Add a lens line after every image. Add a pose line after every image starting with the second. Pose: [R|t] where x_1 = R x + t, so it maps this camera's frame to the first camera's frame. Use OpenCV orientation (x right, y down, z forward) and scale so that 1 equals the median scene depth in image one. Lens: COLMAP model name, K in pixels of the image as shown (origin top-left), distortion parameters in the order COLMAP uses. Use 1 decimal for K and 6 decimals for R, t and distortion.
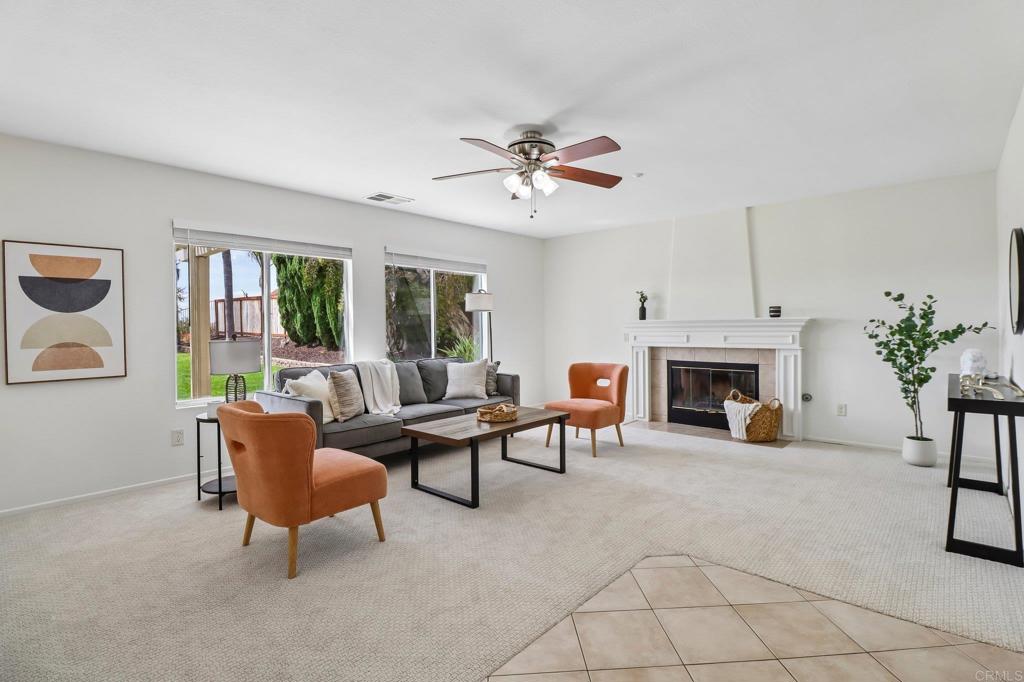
lens RADIAL K [[480.6, 0, 532.5], [0, 480.6, 330.3], [0, 0, 1]] dist [-0.001330, -0.000376]
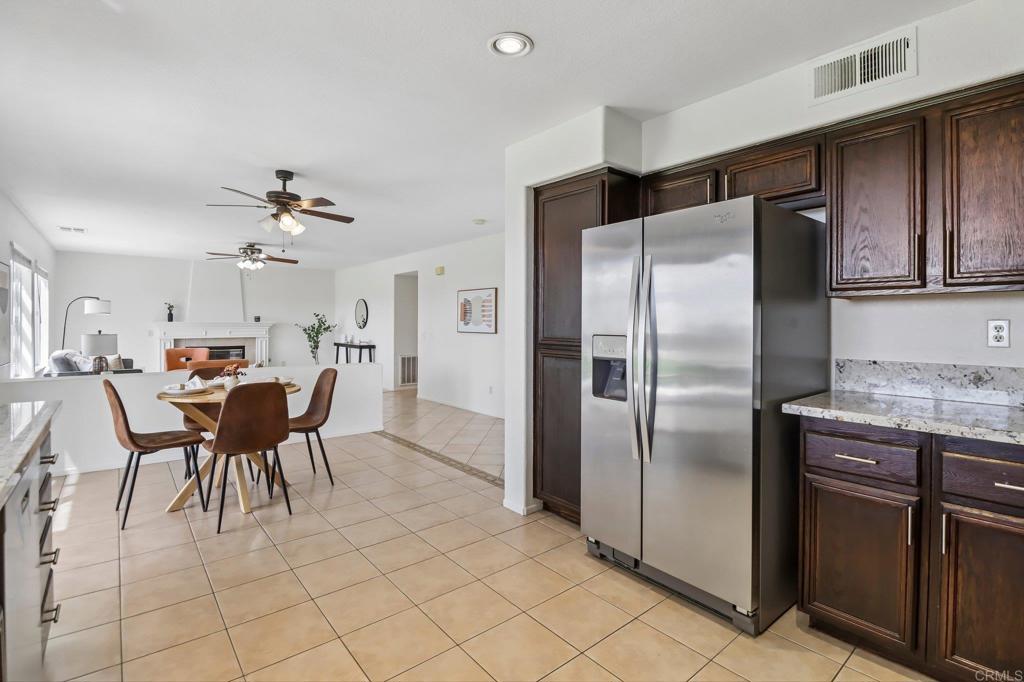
lens RADIAL K [[478.7, 0, 501.9], [0, 478.7, 322.2], [0, 0, 1]] dist [-0.000085, -0.000022]
pose [[0.183804, 0.011736, 0.982893, -1.568294], [0.004266, 0.999910, -0.012737, 0.006496], [-0.982954, 0.006535, 0.183738, -0.474889]]
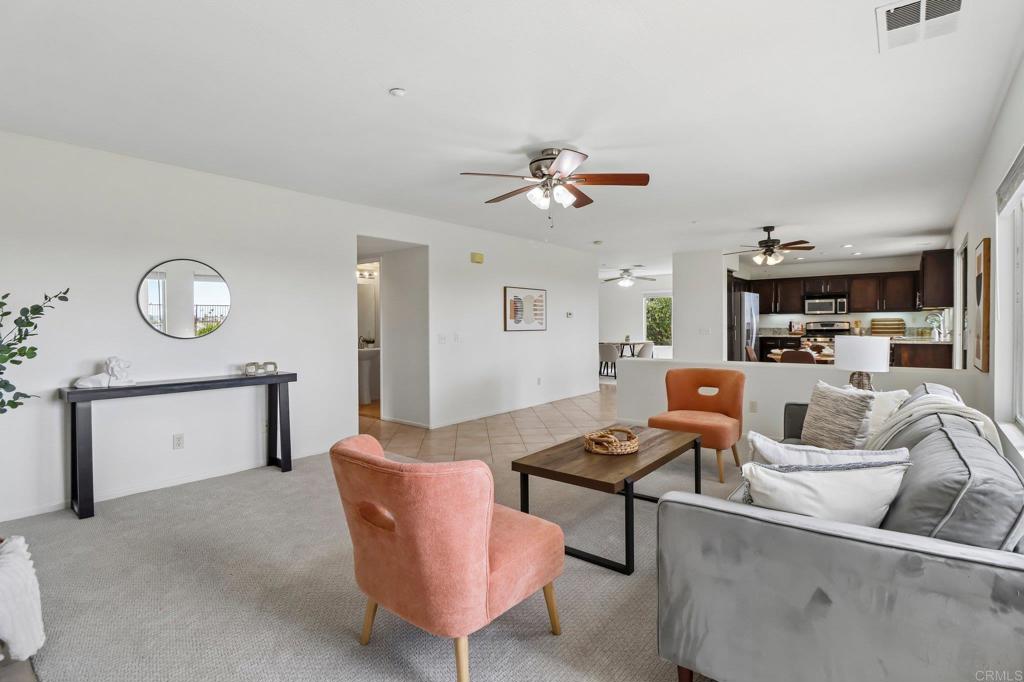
lens RADIAL K [[495.2, 0, 516.4], [0, 495.2, 332.9], [0, 0, 1]] dist [-0.019900, -0.000305]
pose [[-0.999577, 0.018261, -0.022626, 0.089536], [0.017596, 0.999417, 0.029245, -0.022088], [0.023146, 0.028835, -0.999316, 1.641416]]
